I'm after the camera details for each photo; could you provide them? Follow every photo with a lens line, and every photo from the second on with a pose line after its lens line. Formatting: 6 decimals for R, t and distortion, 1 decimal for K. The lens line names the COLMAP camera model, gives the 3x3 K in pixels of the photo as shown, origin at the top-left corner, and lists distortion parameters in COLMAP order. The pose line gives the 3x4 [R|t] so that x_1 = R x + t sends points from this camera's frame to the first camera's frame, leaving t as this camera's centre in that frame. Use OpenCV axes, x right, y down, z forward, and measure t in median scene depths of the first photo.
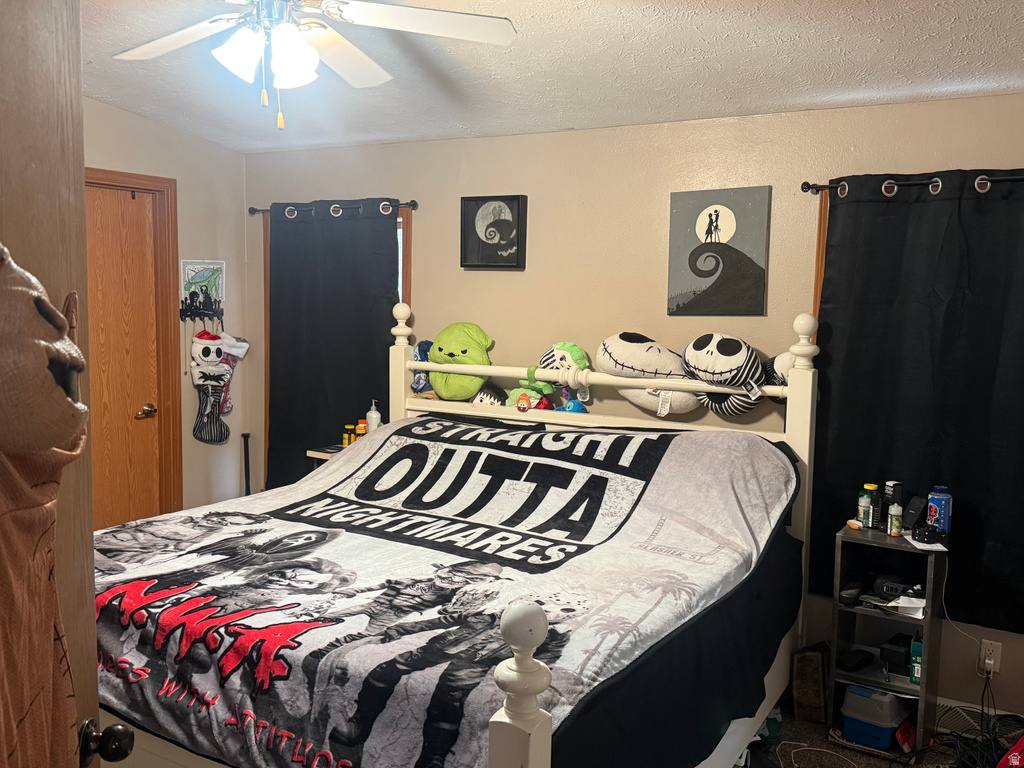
lens RADIAL K [[916.5, 0, 512.0], [0, 916.5, 384.0], [0, 0, 1]] dist [0.181354, -0.363461]
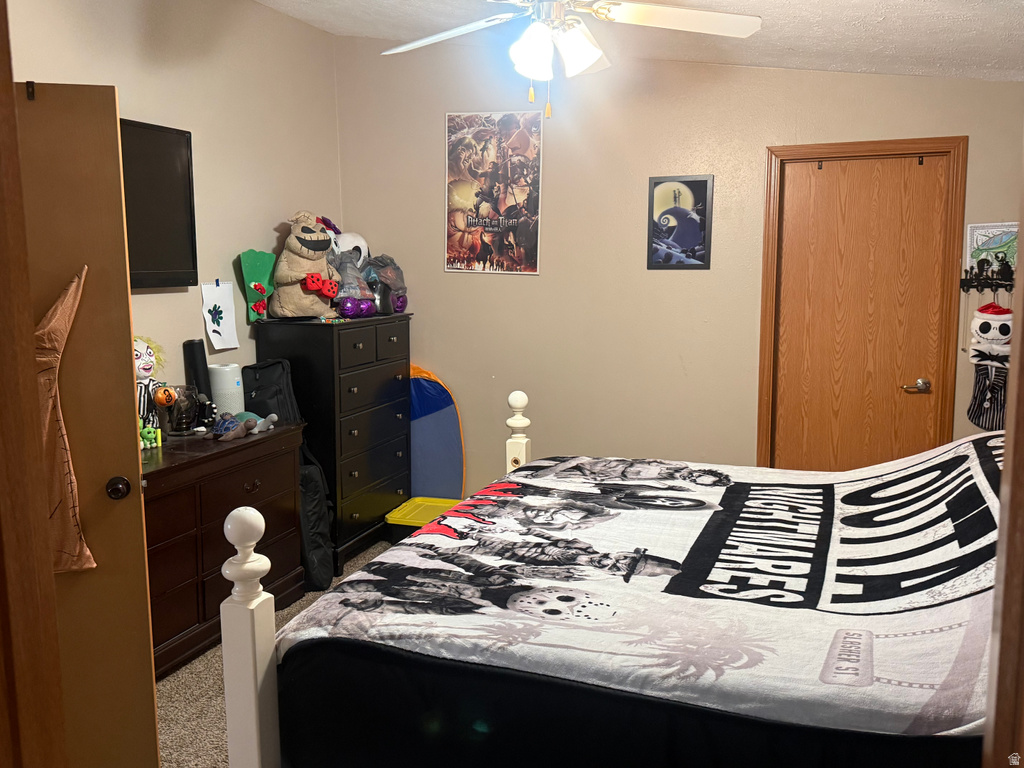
lens RADIAL K [[916.5, 0, 512.0], [0, 916.5, 384.0], [0, 0, 1]] dist [0.181354, -0.363461]
pose [[0.180733, 0.106610, -0.977737, 0.799586], [-0.081788, 0.992294, 0.093079, -0.047619], [0.980126, 0.063145, 0.188060, 0.689998]]
